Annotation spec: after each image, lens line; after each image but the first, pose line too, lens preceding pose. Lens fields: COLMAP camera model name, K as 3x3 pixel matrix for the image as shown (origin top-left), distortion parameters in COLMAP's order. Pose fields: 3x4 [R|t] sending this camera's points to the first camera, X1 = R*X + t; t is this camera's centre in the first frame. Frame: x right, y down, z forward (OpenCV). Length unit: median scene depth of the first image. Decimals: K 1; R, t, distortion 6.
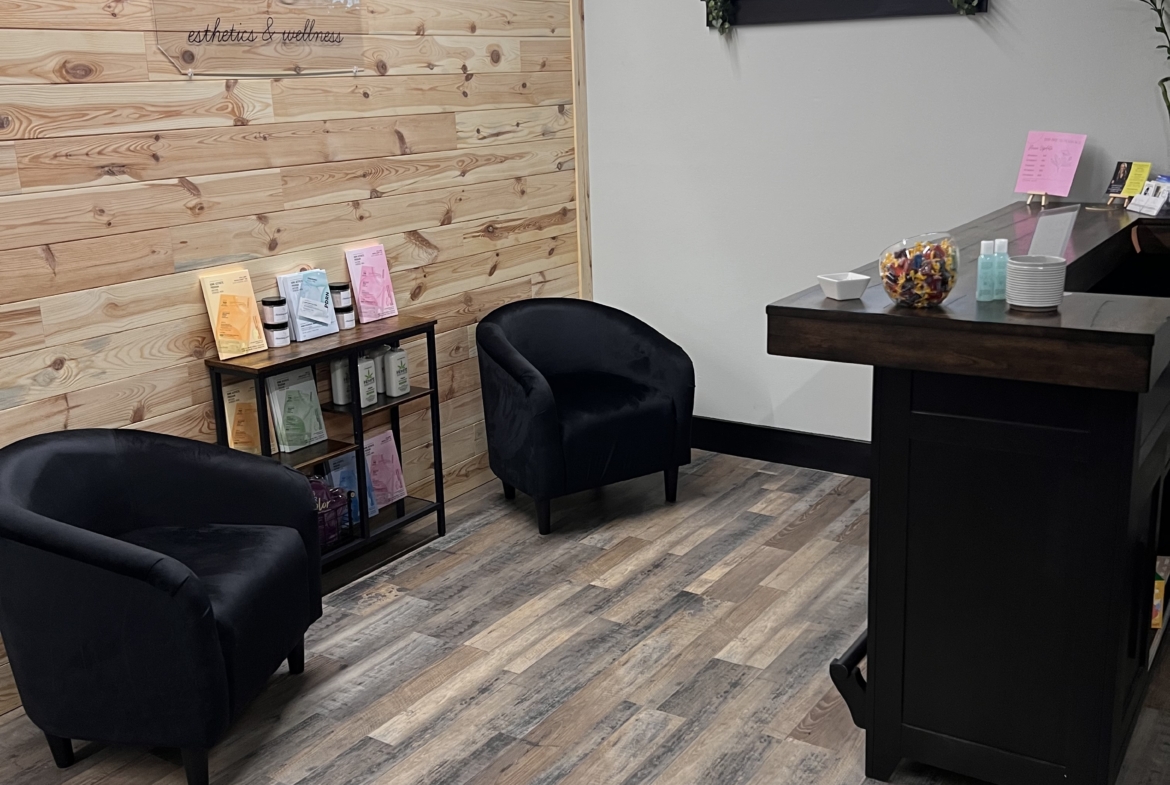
lens RADIAL K [[1175.2, 0, 581.7], [0, 1175.2, 381.8], [0, 0, 1]] dist [0.083531, 0.000000]
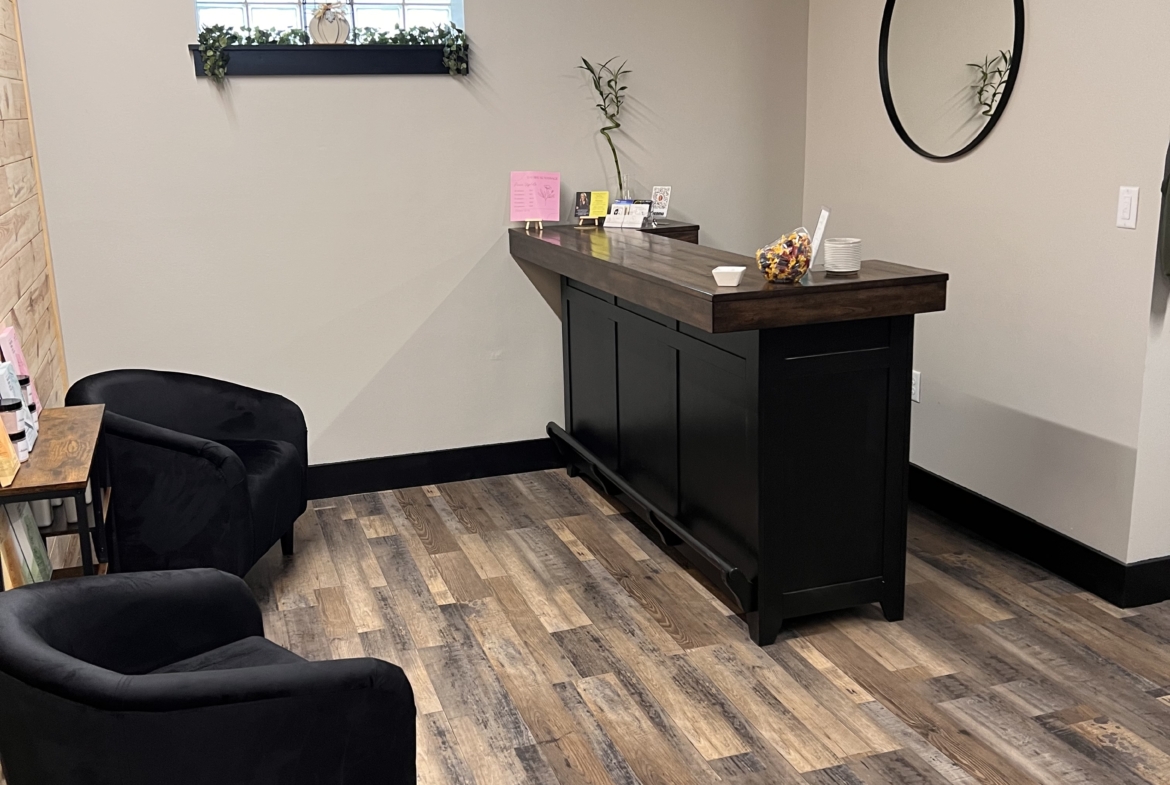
lens RADIAL K [[1175.2, 0, 581.7], [0, 1175.2, 395.3], [0, 0, 1]] dist [0.083531, 0.000000]
pose [[0.607048, -0.175505, 0.775042, -0.642048], [0.206989, 0.976562, 0.059015, -0.043782], [-0.767234, 0.124601, 0.629148, 0.221375]]
